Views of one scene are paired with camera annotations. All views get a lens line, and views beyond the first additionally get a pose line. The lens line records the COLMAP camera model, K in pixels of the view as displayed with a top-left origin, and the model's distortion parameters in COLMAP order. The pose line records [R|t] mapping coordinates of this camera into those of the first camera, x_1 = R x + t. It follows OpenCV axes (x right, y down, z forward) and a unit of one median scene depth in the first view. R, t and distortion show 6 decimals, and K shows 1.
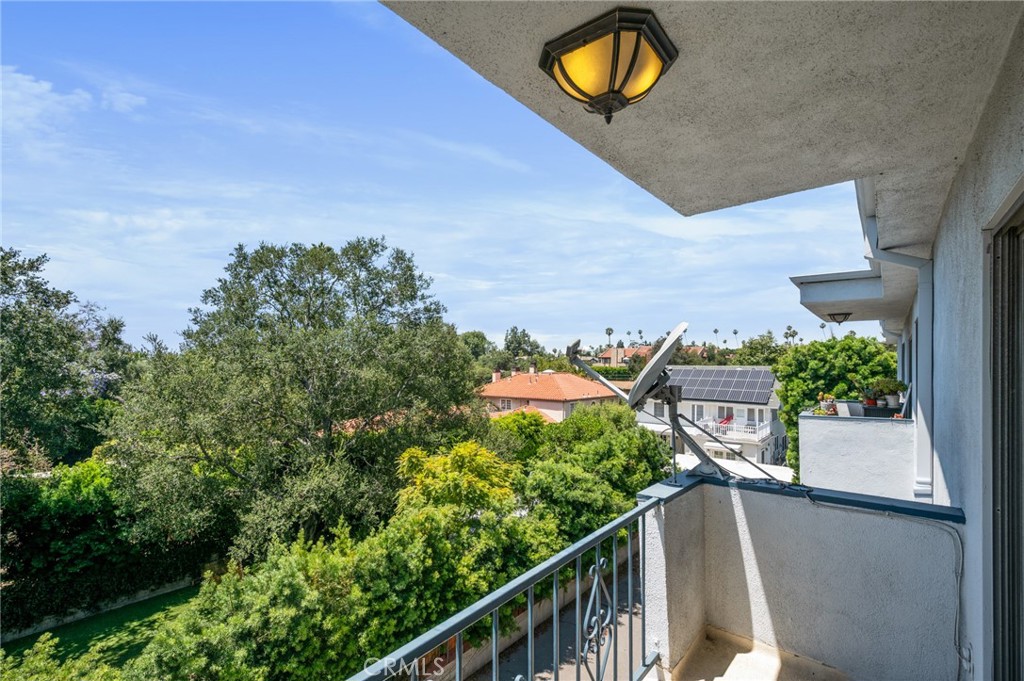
lens RADIAL K [[477.8, 0, 507.0], [0, 477.8, 357.8], [0, 0, 1]] dist [0.001452, 0.000160]
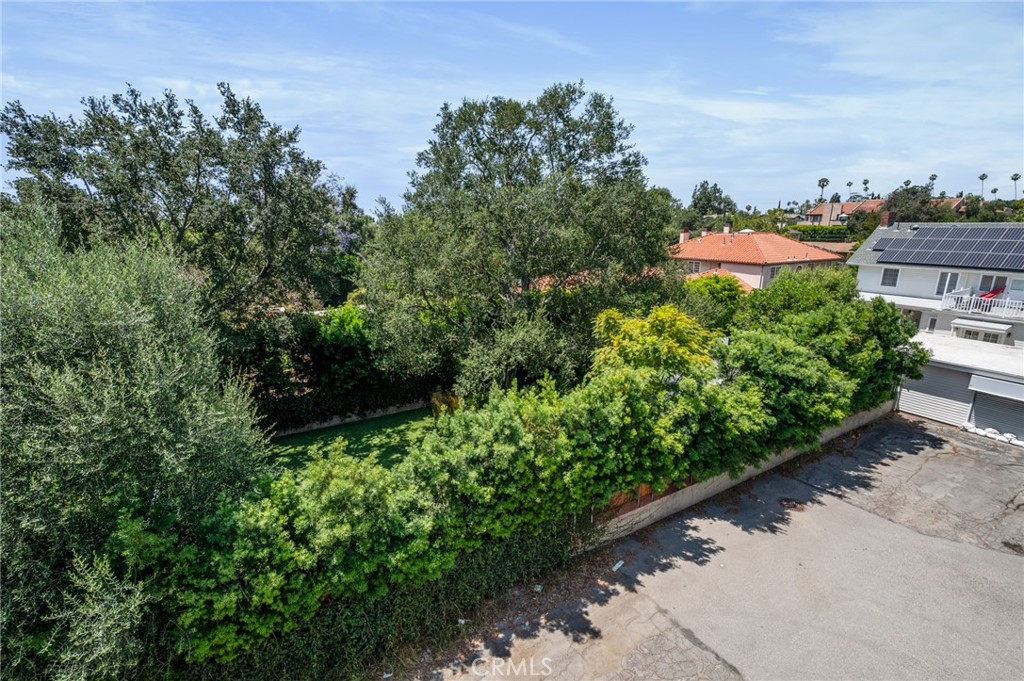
lens RADIAL K [[460.3, 0, 516.4], [0, 460.3, 339.6], [0, 0, 1]] dist [0.001459, 0.000073]
pose [[0.938173, 0.076718, -0.337559, -0.048041], [0.012135, 0.967245, 0.253555, 0.003339], [0.345954, -0.241975, 0.906512, 0.041839]]
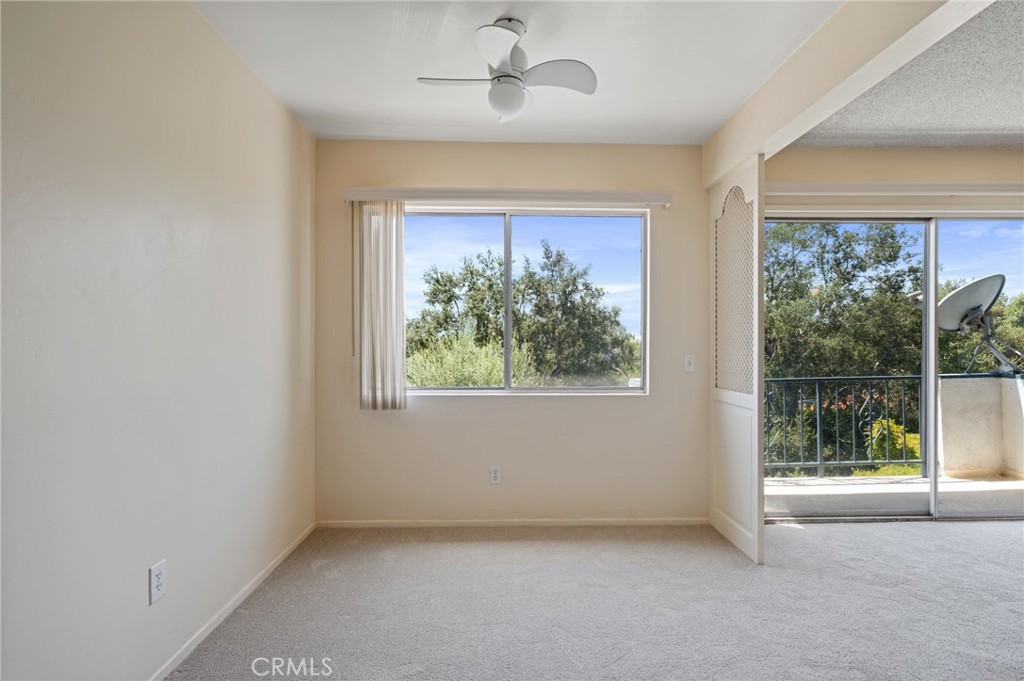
lens RADIAL K [[521.6, 0, 508.2], [0, 521.6, 344.5], [0, 0, 1]] dist [0.003267, 0.000282]
pose [[0.638158, -0.007474, -0.769869, 0.115948], [0.017782, 0.999829, 0.005034, 0.020443], [0.769700, -0.016902, 0.638182, -0.214722]]
